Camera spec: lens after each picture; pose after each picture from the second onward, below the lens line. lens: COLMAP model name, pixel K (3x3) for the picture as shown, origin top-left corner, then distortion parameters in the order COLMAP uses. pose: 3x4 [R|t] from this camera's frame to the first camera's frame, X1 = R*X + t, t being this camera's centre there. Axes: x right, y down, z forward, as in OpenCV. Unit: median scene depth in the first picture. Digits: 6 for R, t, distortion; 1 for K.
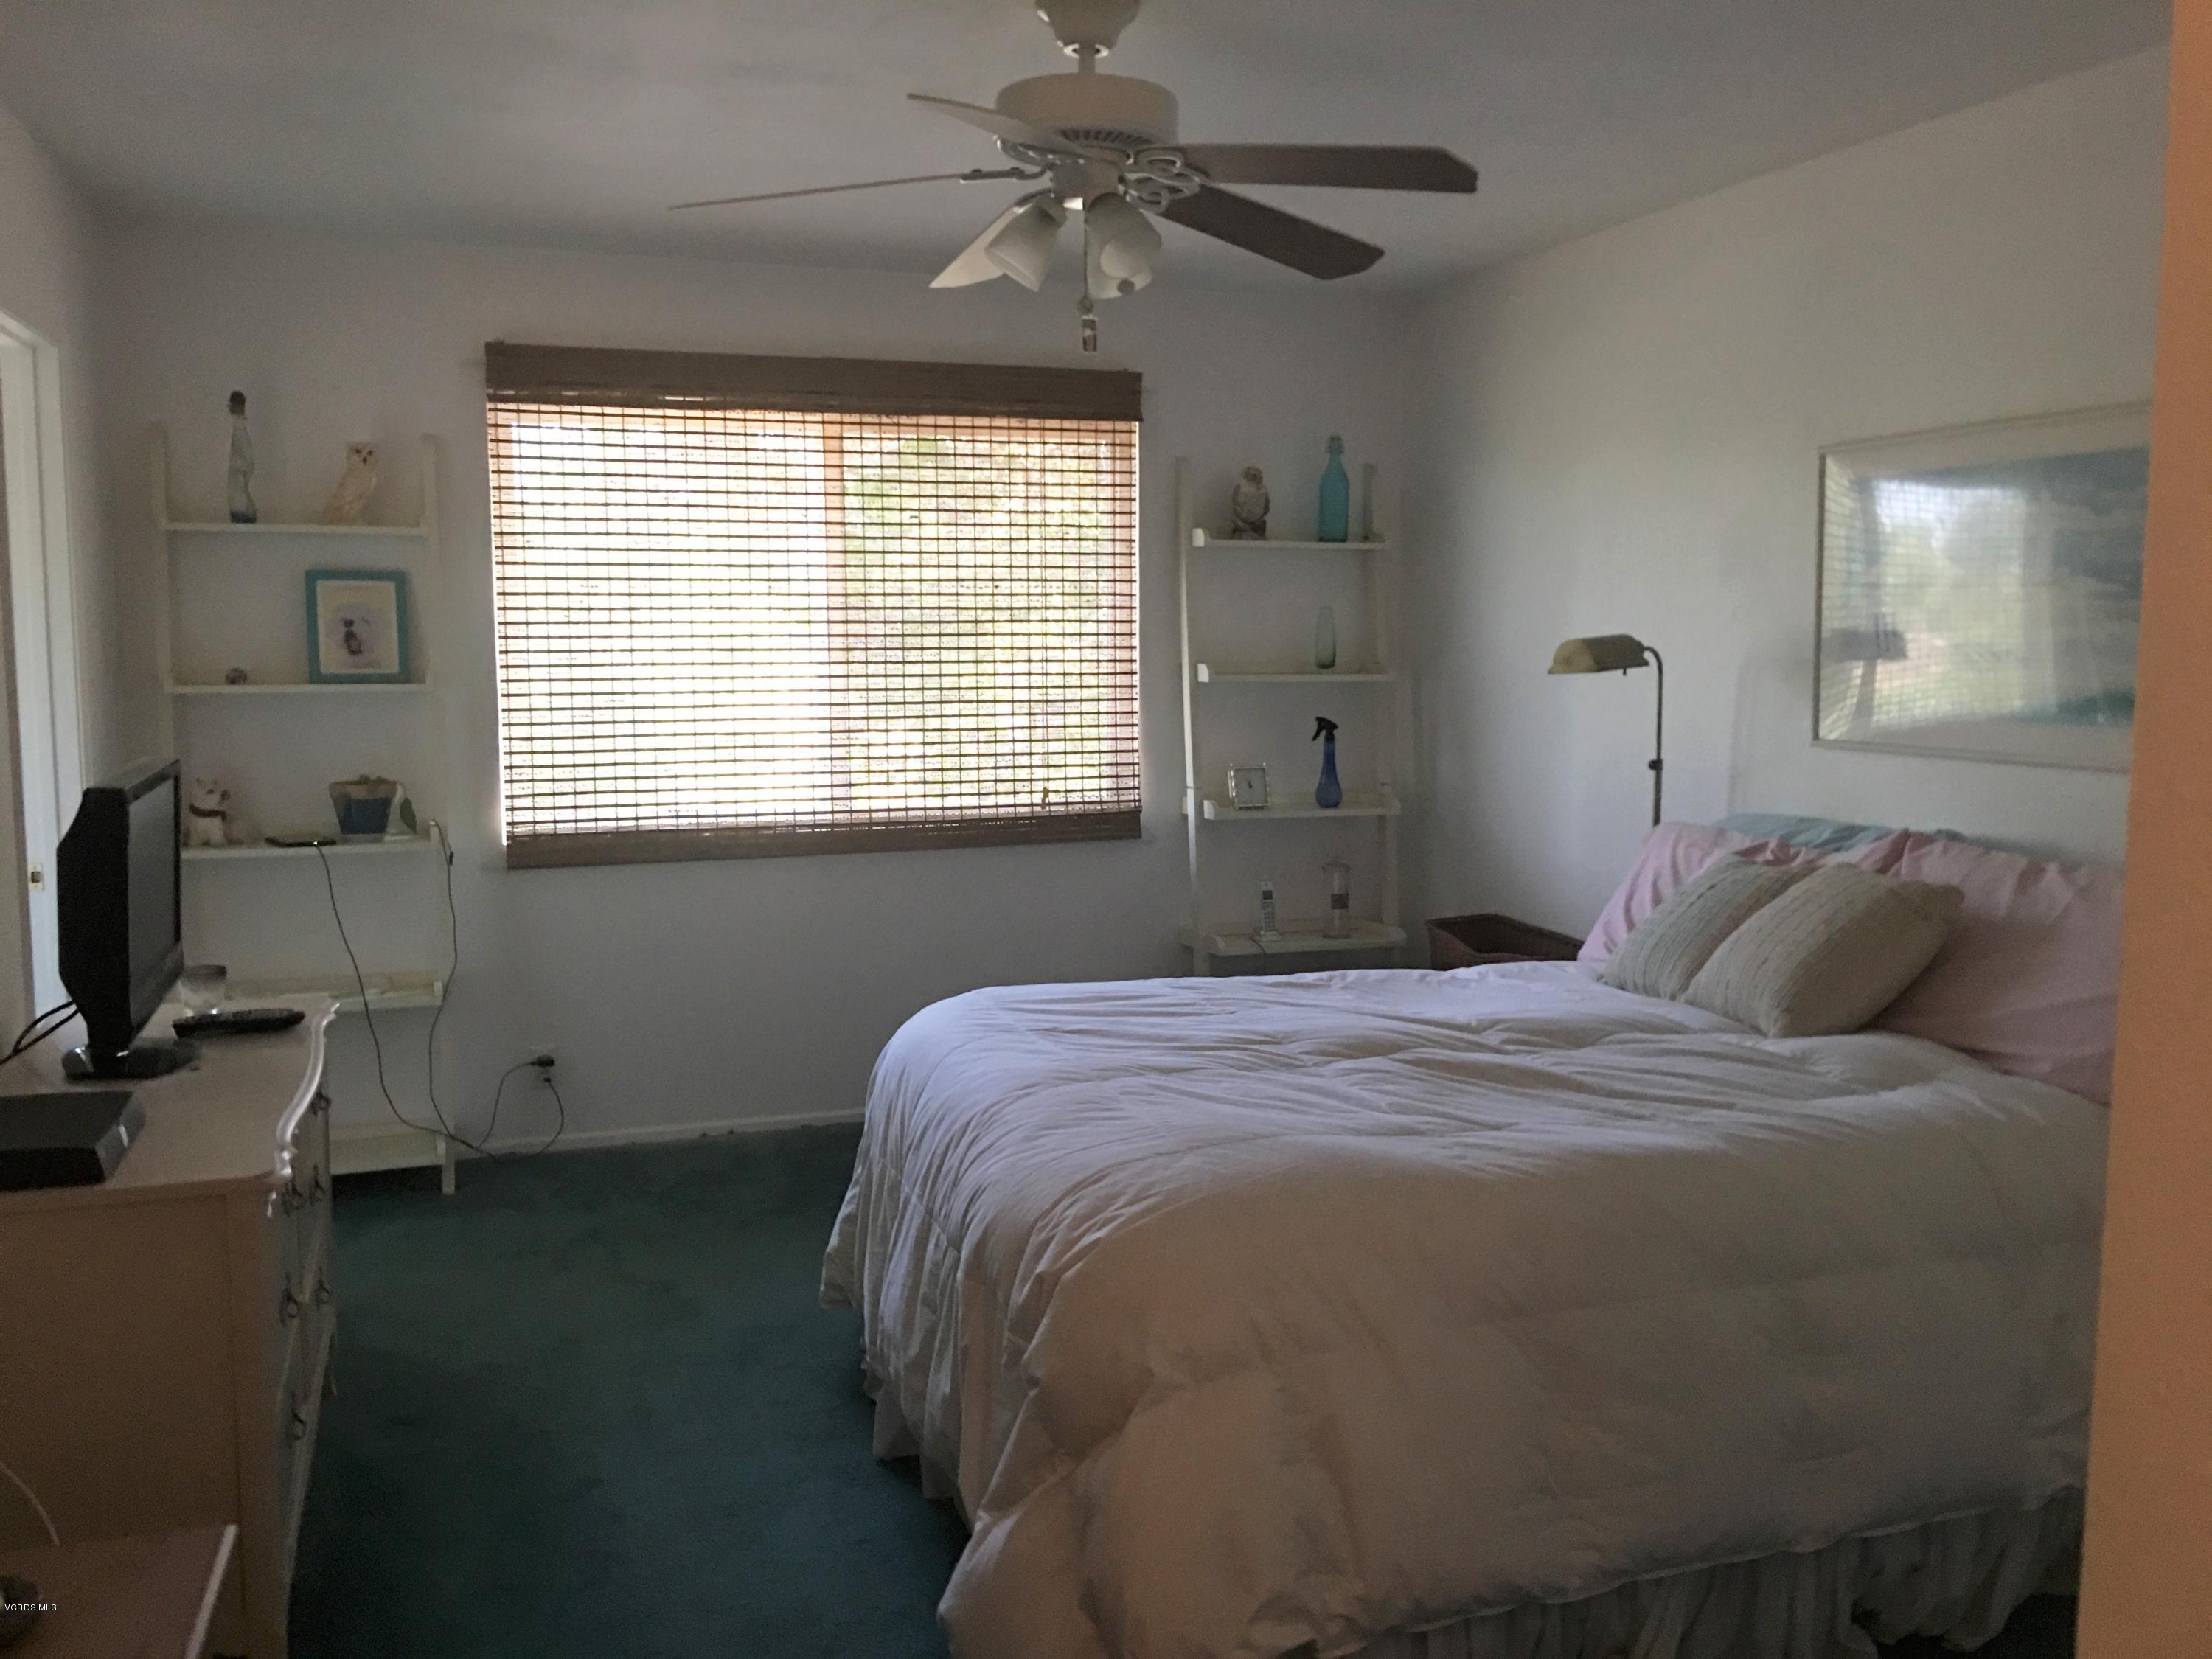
lens RADIAL K [[1868.3, 0, 1111.9], [0, 1868.3, 800.2], [0, 0, 1]] dist [0.081189, -0.126809]
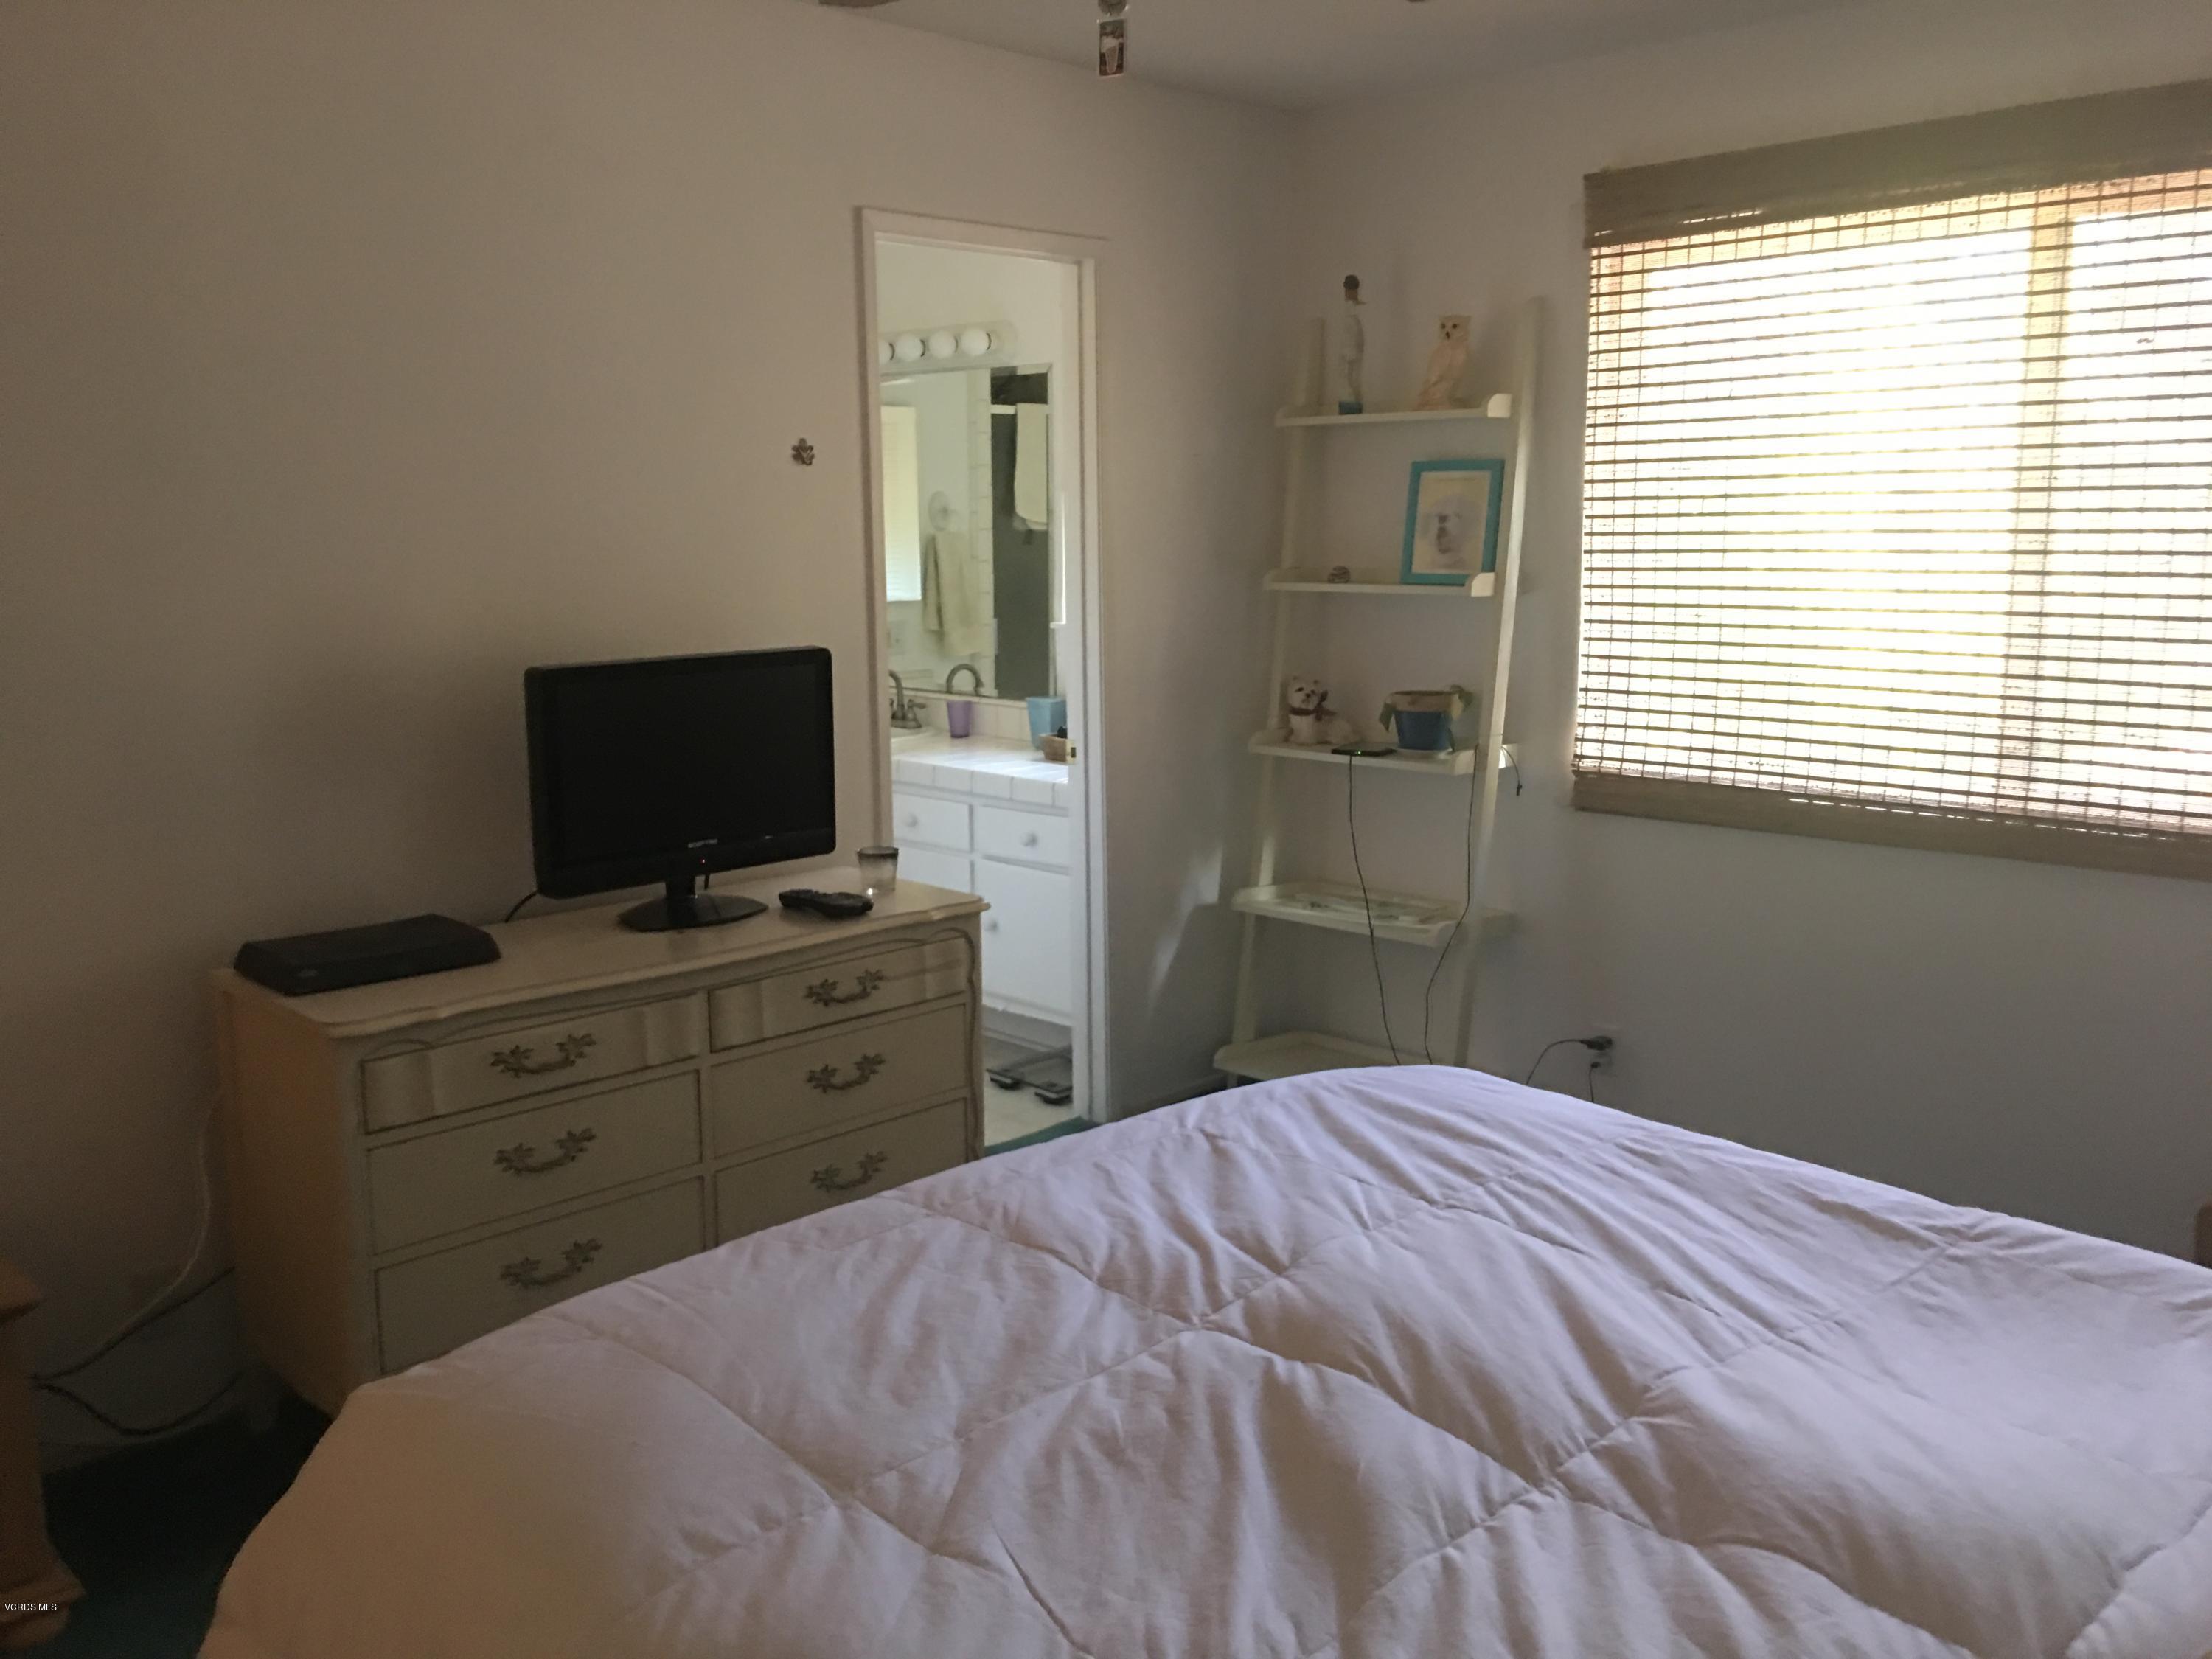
lens RADIAL K [[1868.3, 0, 1111.9], [0, 1868.3, 800.2], [0, 0, 1]] dist [0.081189, -0.126809]
pose [[0.431324, 0.132851, -0.892362, 0.356877], [-0.081987, 0.990778, 0.107874, -0.043052], [0.898464, 0.026633, 0.438239, 0.457160]]
